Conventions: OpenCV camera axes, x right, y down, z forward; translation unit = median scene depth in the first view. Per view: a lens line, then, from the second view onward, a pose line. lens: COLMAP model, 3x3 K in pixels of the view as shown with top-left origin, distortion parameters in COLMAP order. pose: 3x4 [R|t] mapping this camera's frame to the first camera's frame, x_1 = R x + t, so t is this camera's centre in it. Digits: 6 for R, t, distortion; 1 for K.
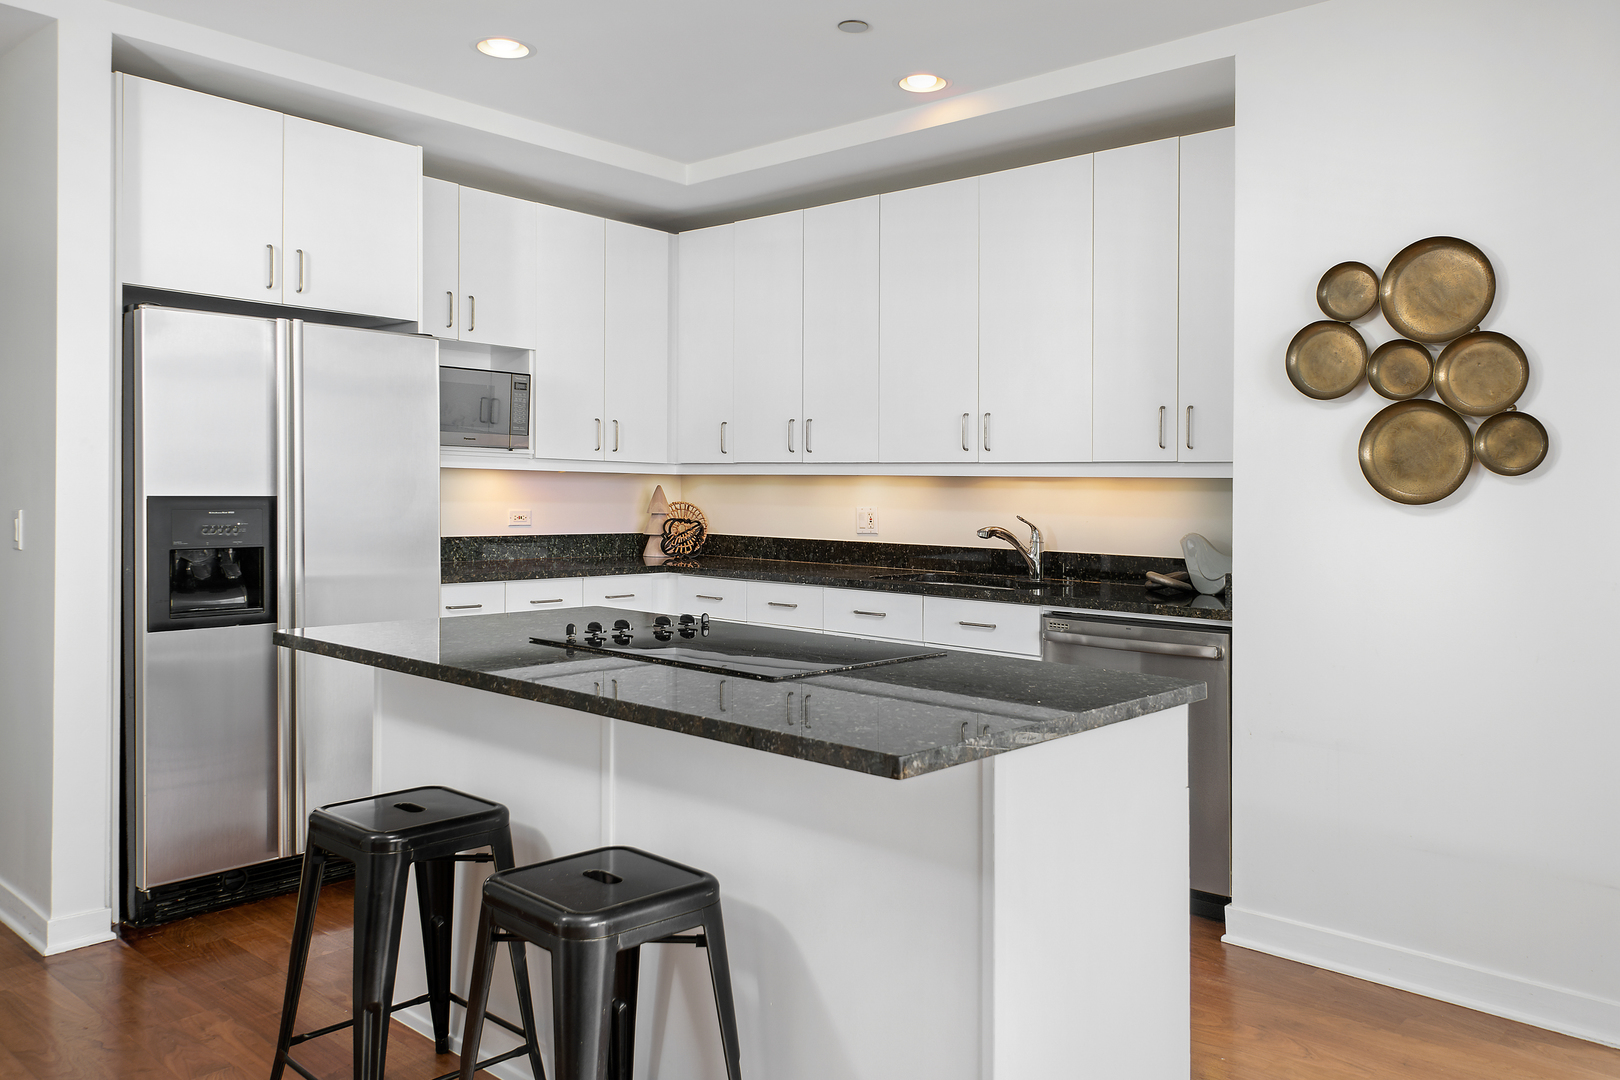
lens RADIAL K [[1218.8, 0, 810.1], [0, 1218.8, 530.5], [0, 0, 1]] dist [-0.003116, -0.003840]
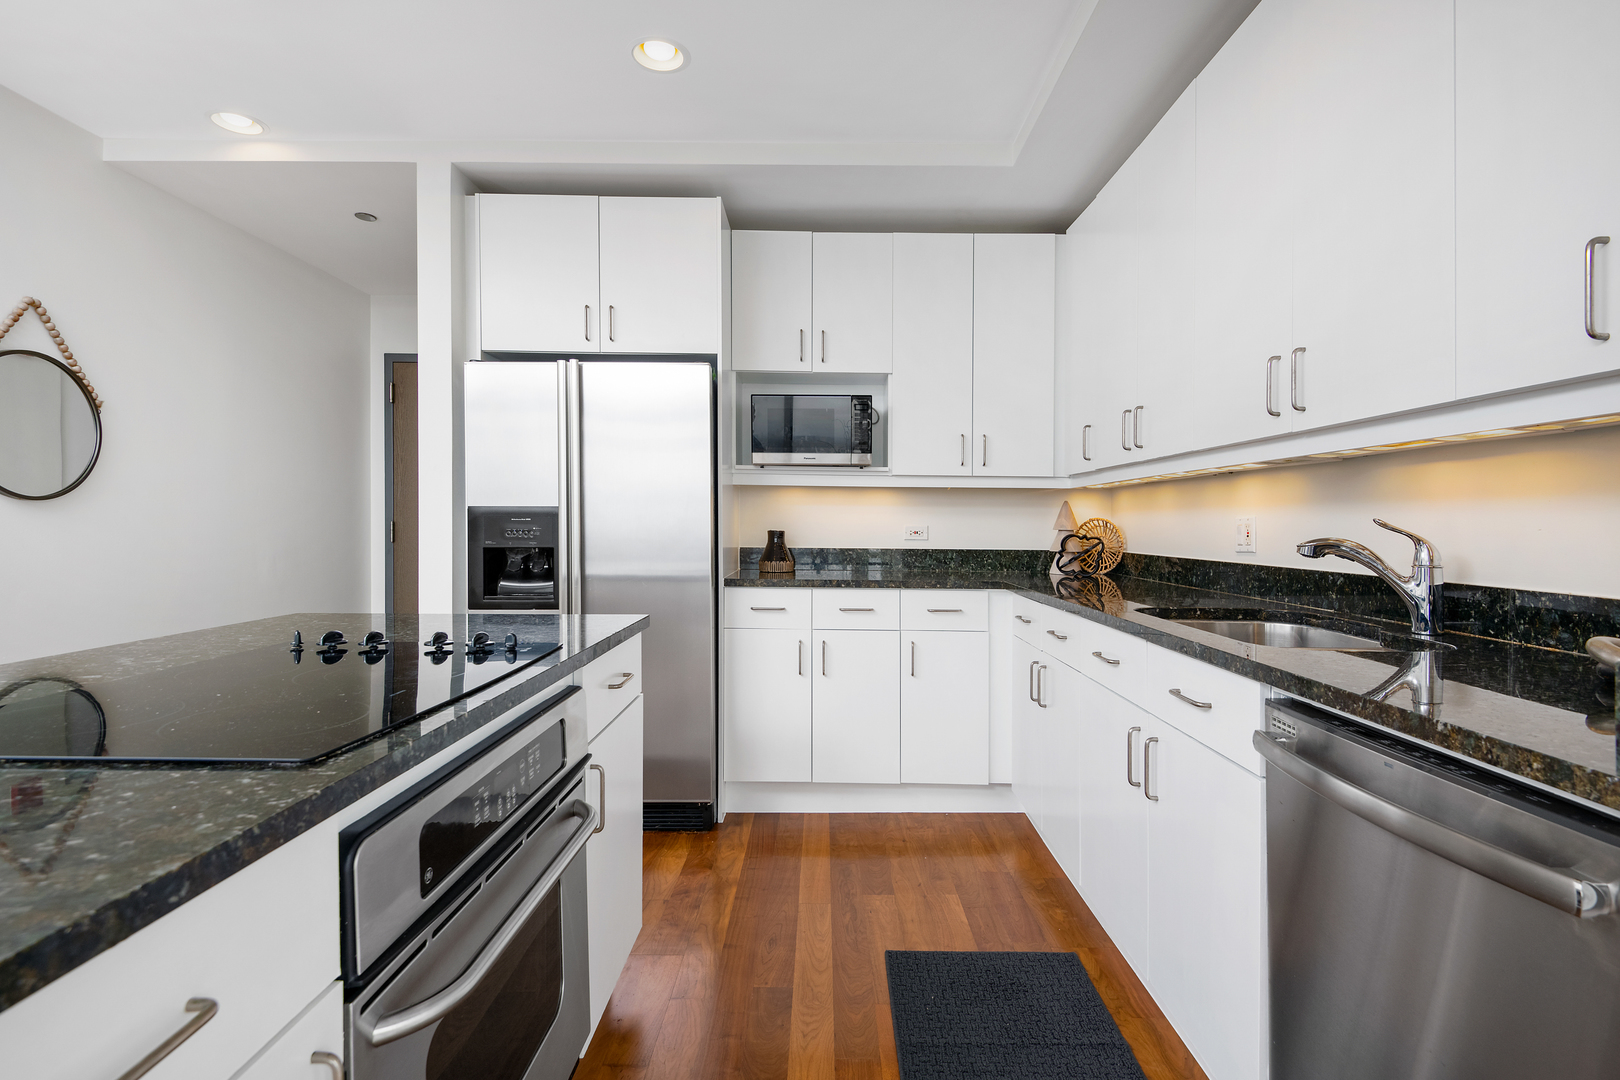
lens RADIAL K [[791.9, 0, 810.1], [0, 791.9, 538.2], [0, 0, 1]] dist [0.001299, 0.000181]
pose [[0.670669, 0.002965, -0.741751, 0.252726], [-0.022437, 0.999616, -0.016290, 0.008947], [0.741417, 0.027568, 0.670478, 0.520313]]
